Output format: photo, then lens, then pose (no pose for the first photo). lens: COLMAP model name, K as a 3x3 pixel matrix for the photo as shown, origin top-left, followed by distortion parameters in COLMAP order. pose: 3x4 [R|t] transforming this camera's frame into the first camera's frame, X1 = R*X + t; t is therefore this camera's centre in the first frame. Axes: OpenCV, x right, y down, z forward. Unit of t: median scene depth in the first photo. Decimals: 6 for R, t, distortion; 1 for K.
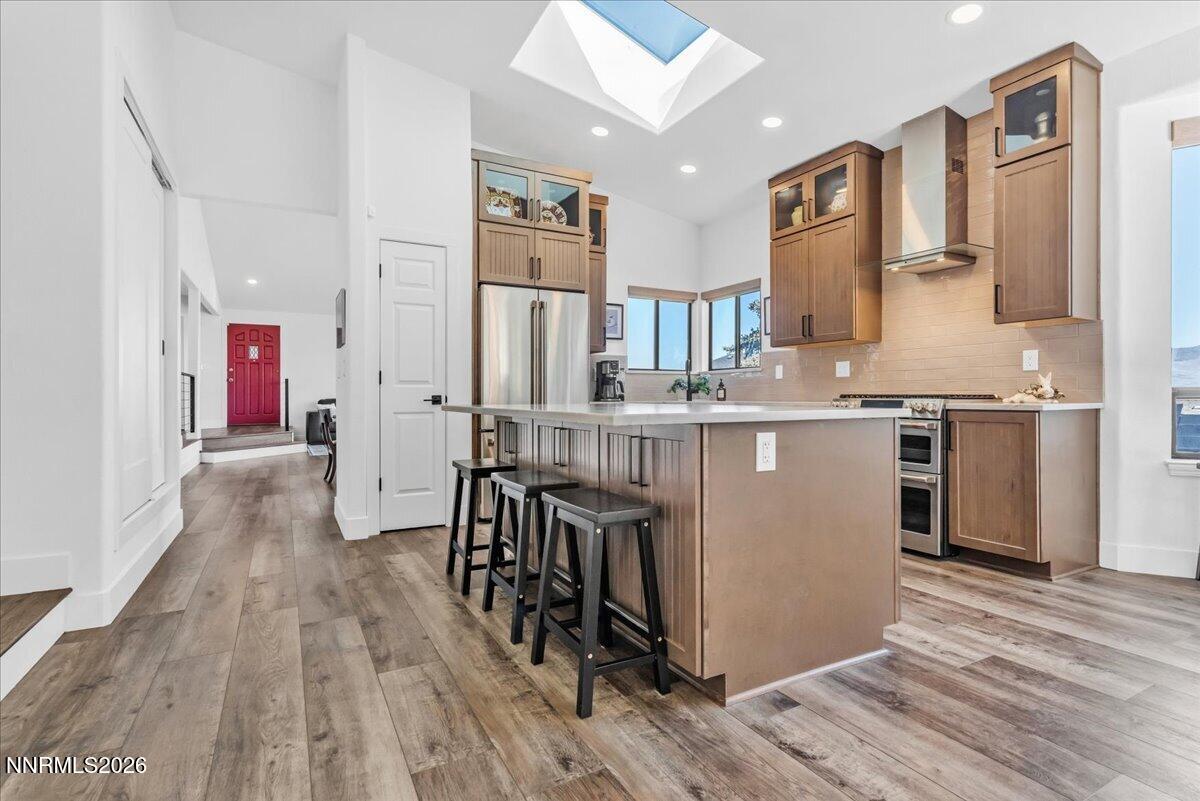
lens RADIAL K [[582.8, 0, 588.1], [0, 582.8, 402.7], [0, 0, 1]] dist [-0.004861, 0.000134]
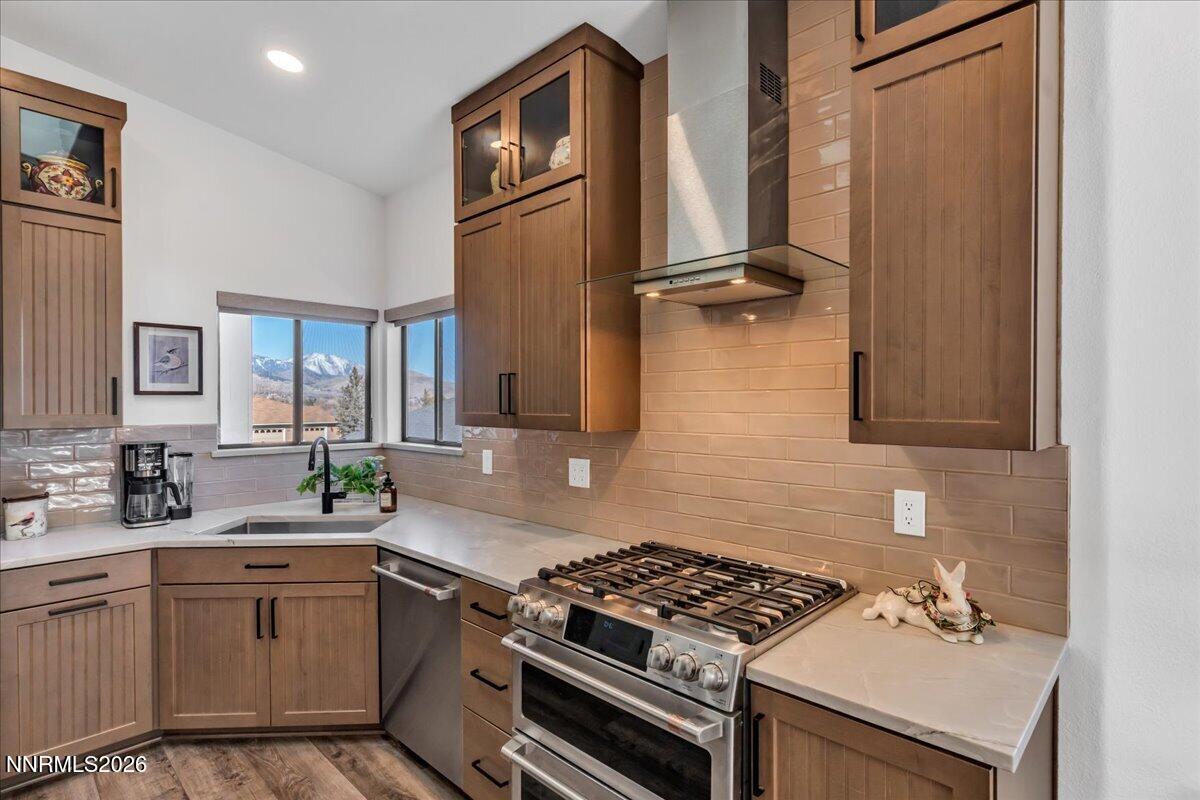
lens RADIAL K [[583.3, 0, 604.8], [0, 583.3, 406.6], [0, 0, 1]] dist [-0.005481, 0.001078]
pose [[0.952762, -0.000195, 0.303717, 0.337187], [-0.000255, 0.999999, 0.001443, -0.135842], [-0.303717, -0.001453, 0.952761, 0.546441]]
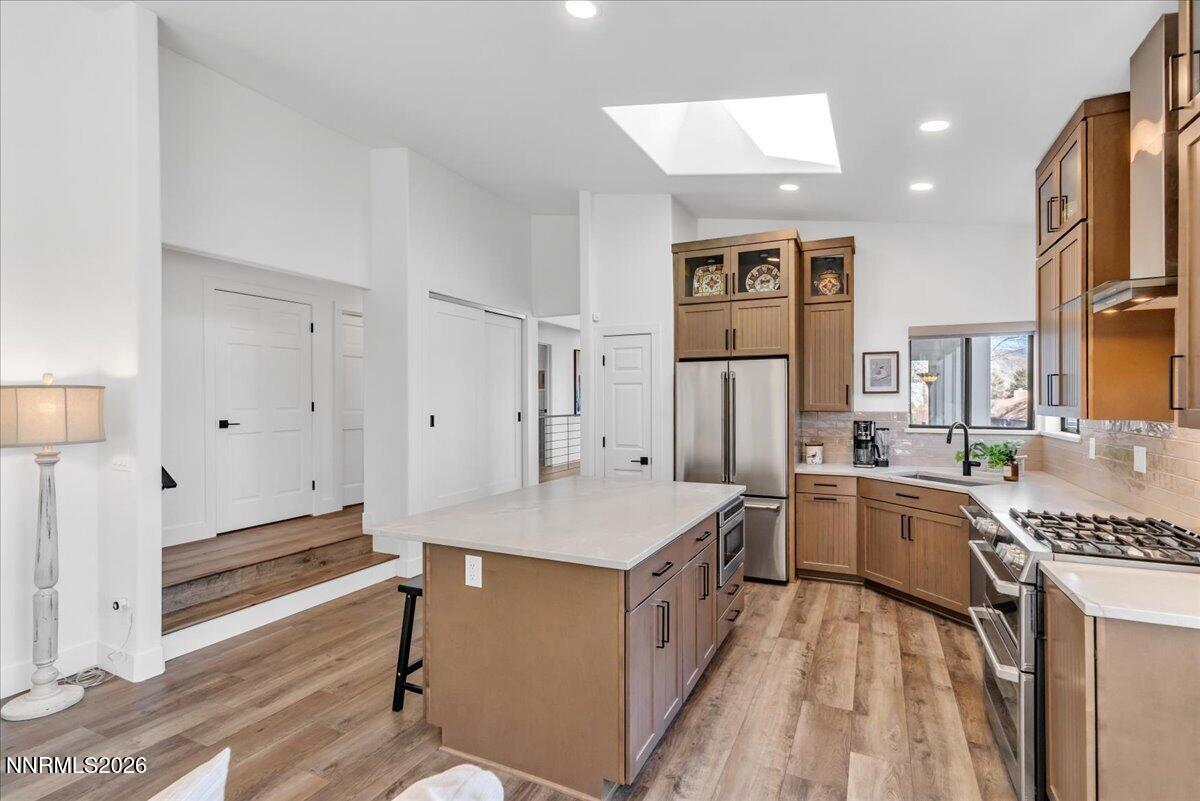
lens RADIAL K [[583.3, 0, 604.8], [0, 583.3, 407.1], [0, 0, 1]] dist [-0.005481, 0.001078]
pose [[0.582447, 0.011373, -0.812789, 0.683687], [-0.005621, 0.999935, 0.009964, -0.130023], [0.812849, -0.001235, 0.582473, 0.230290]]
